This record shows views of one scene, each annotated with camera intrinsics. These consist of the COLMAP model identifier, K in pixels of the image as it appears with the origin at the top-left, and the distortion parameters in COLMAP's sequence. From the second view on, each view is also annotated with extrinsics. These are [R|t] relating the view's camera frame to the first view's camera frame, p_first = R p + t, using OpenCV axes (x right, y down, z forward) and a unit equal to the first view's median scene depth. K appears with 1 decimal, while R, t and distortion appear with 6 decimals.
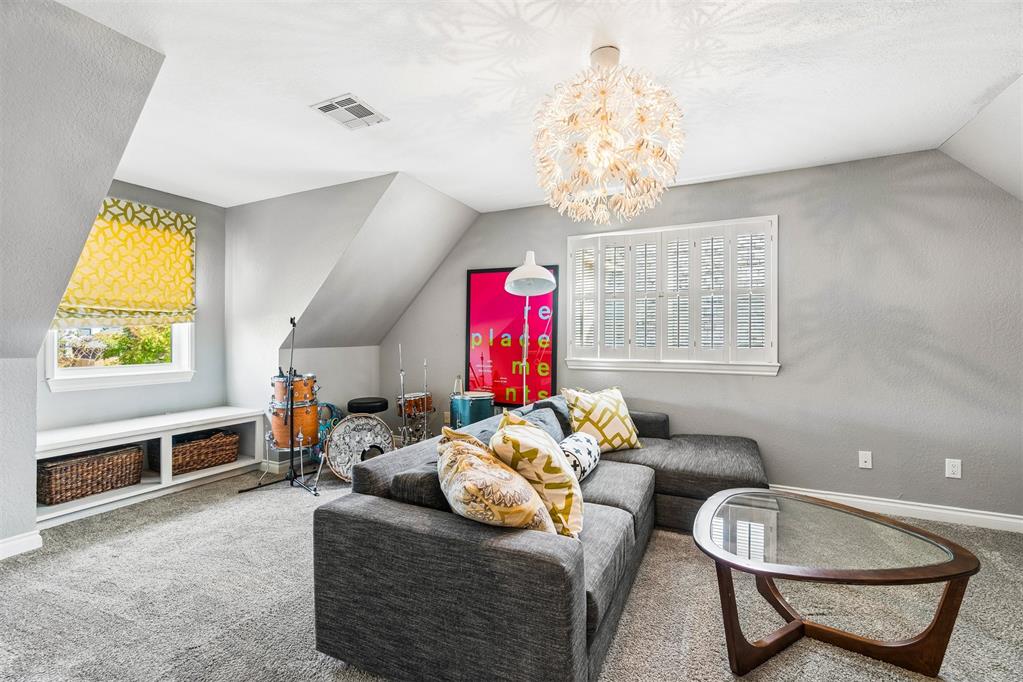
lens RADIAL K [[441.6, 0, 506.5], [0, 441.6, 338.6], [0, 0, 1]] dist [-0.006011, 0.002068]
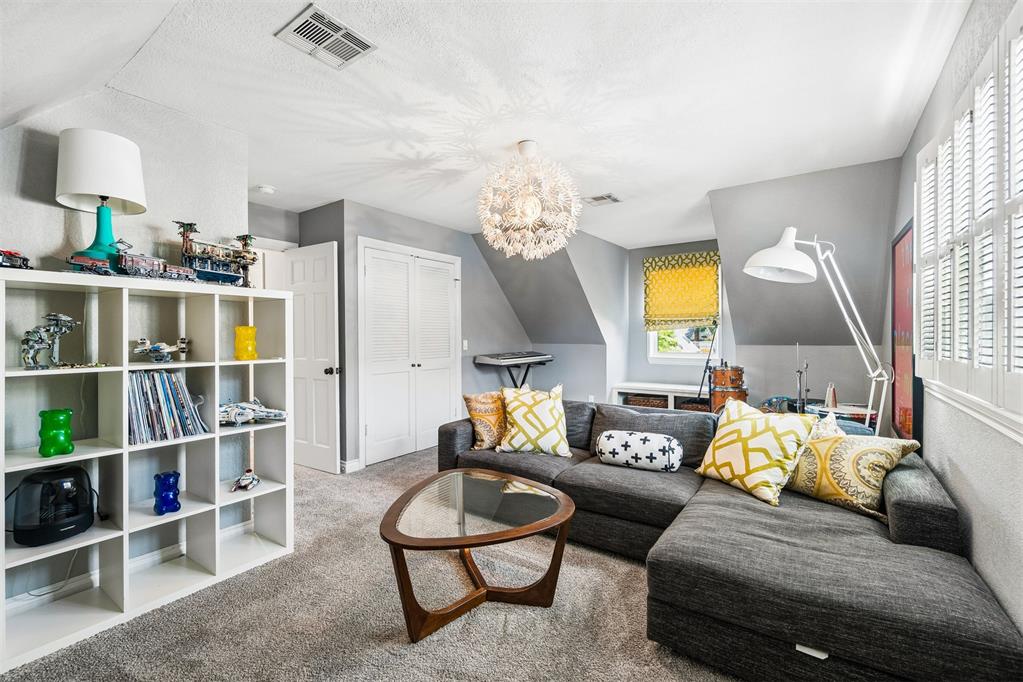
lens RADIAL K [[441.6, 0, 507.9], [0, 441.6, 337.4], [0, 0, 1]] dist [-0.006011, 0.002068]
pose [[-0.177595, 0.005792, -0.984087, 0.920372], [-0.002117, 0.999978, 0.006267, -0.004696], [0.984101, 0.003196, -0.177579, 0.653883]]
